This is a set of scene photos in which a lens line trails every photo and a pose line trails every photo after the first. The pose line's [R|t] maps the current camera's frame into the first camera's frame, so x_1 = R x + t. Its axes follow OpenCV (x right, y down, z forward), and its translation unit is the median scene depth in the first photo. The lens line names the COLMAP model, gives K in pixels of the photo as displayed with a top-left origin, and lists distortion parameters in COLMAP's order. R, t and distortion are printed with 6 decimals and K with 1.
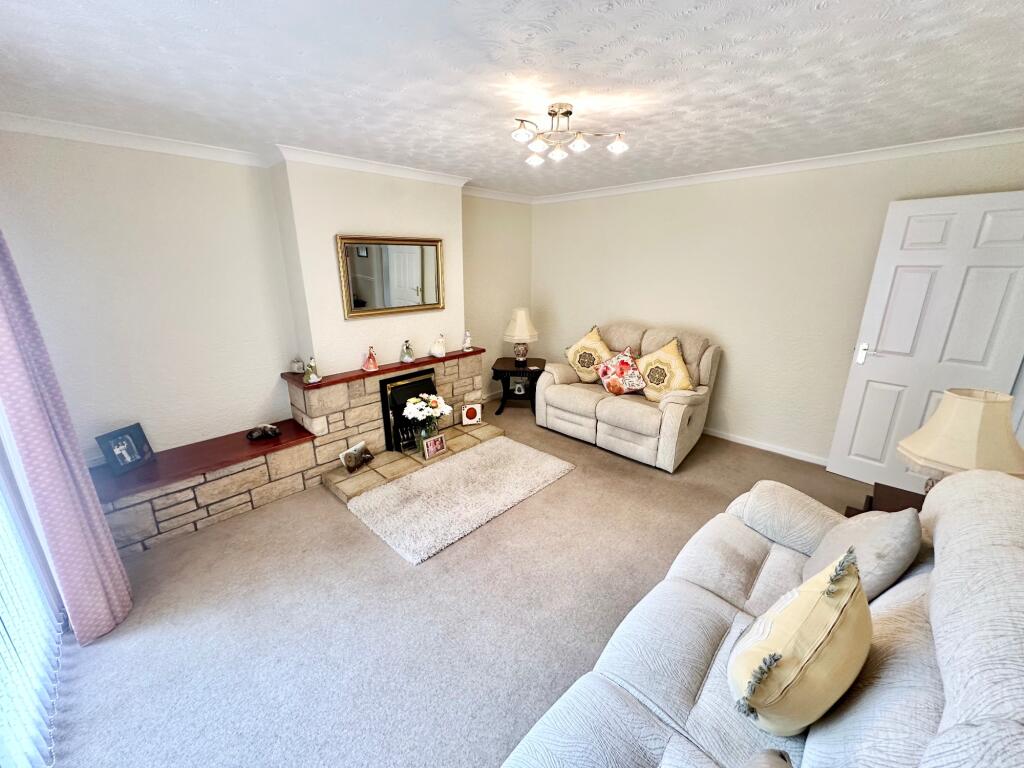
lens RADIAL K [[406.6, 0, 513.7], [0, 406.6, 386.9], [0, 0, 1]] dist [-0.003487, 0.000496]
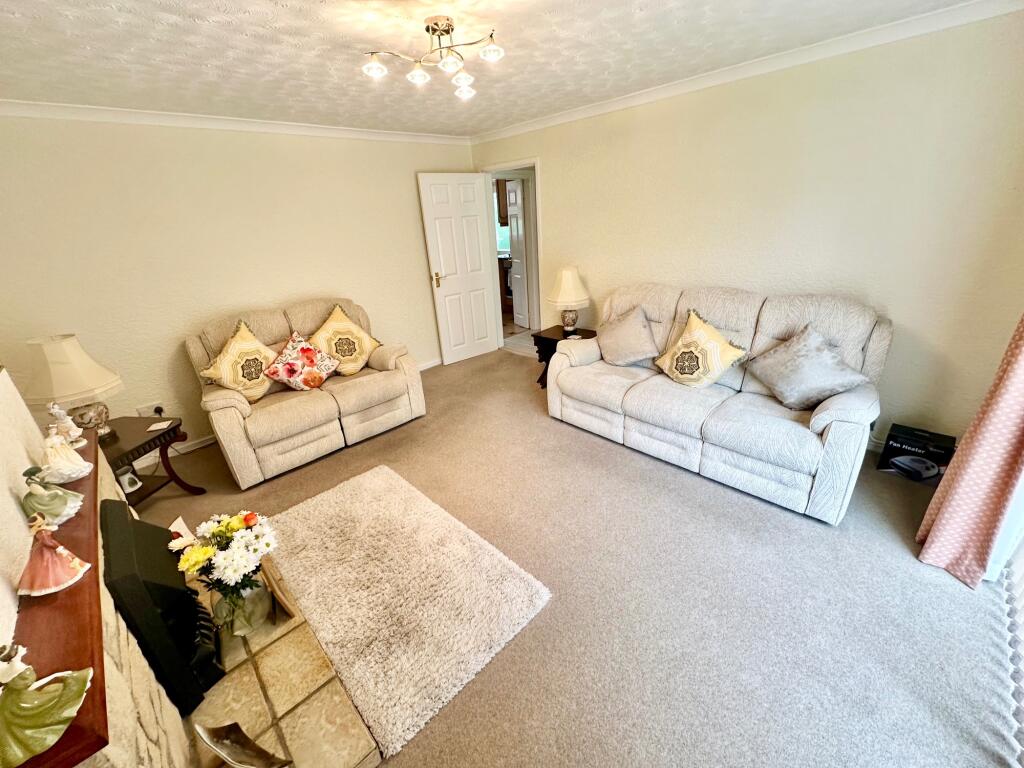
lens RADIAL K [[406.6, 0, 516.1], [0, 406.6, 378.5], [0, 0, 1]] dist [-0.003487, 0.000496]
pose [[0.024203, -0.386937, 0.921788, -0.509314], [0.339053, 0.870586, 0.356542, -0.159866], [-0.940456, 0.303906, 0.152264, 0.490462]]
